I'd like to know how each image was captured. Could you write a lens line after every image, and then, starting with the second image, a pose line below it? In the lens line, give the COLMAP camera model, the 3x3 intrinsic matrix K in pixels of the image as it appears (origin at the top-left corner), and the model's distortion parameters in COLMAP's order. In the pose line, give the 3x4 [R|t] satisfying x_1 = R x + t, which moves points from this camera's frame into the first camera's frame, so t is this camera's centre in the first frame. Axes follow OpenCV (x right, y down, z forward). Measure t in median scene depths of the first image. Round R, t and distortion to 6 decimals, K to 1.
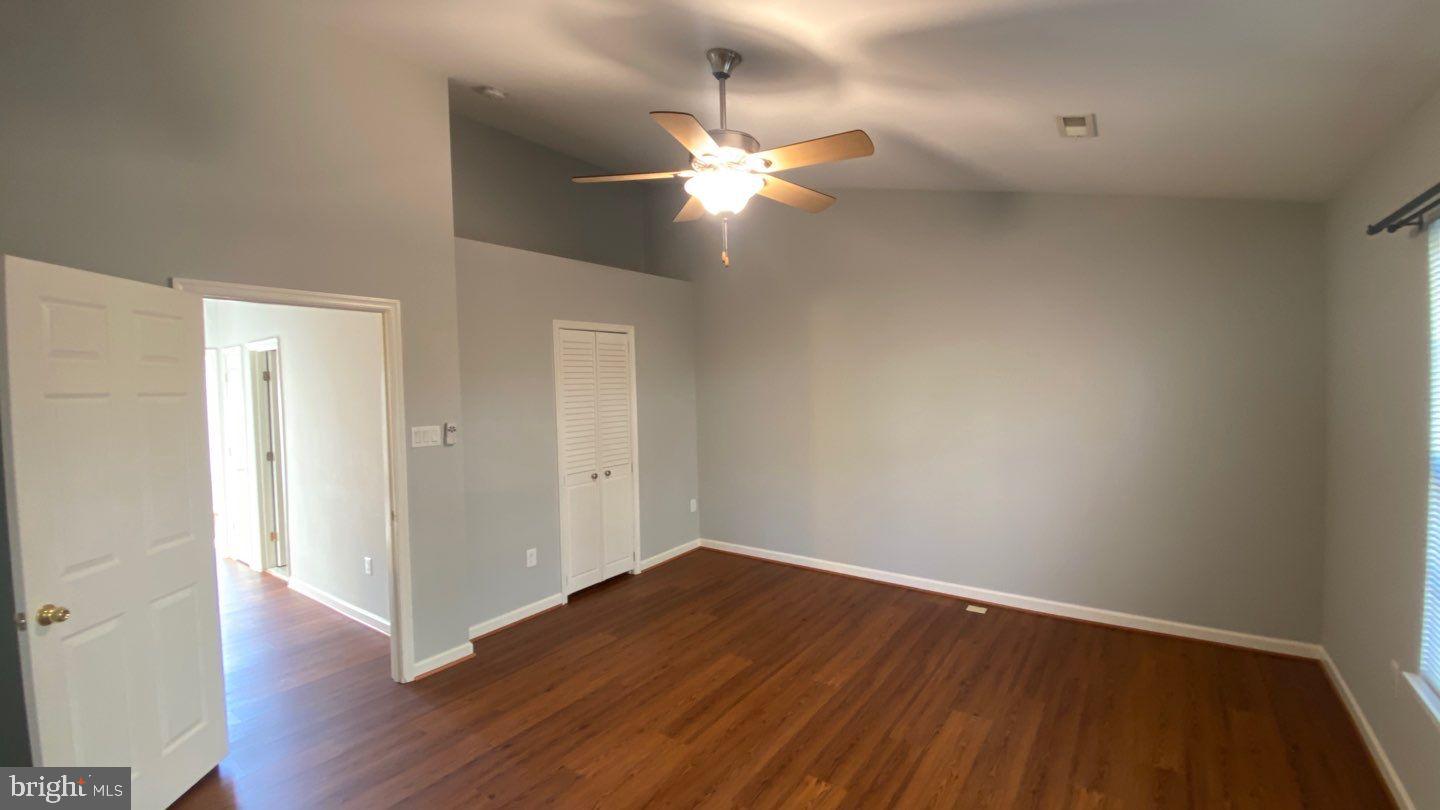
lens RADIAL K [[577.8, 0, 720.3], [0, 577.8, 401.7], [0, 0, 1]] dist [0.023552, -0.022701]
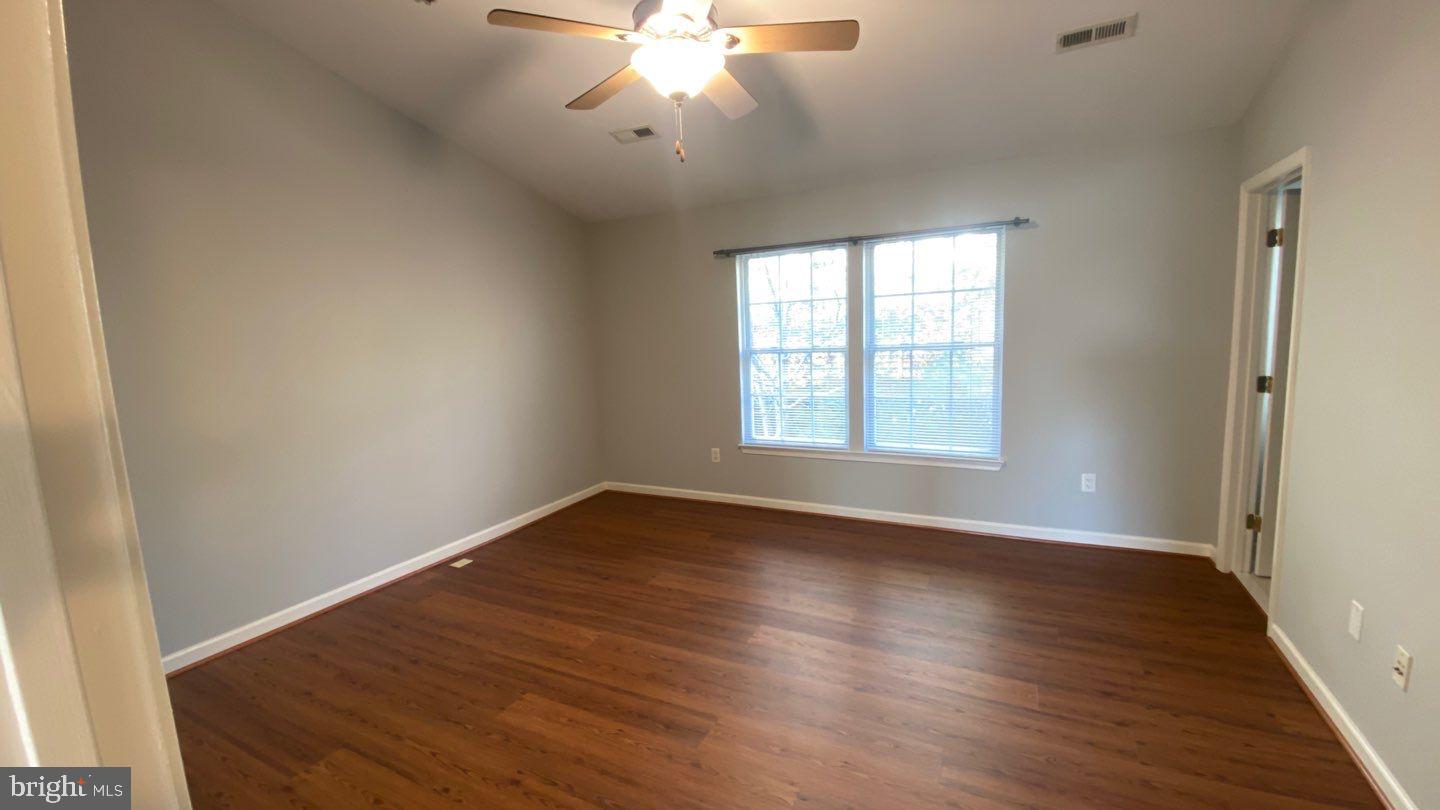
lens RADIAL K [[577.8, 0, 720.3], [0, 577.8, 401.7], [0, 0, 1]] dist [0.023552, -0.022701]
pose [[-0.162475, -0.090177, 0.982583, -0.701028], [0.076973, 0.991622, 0.103734, 0.029270], [-0.983706, 0.092487, -0.154173, 0.883195]]
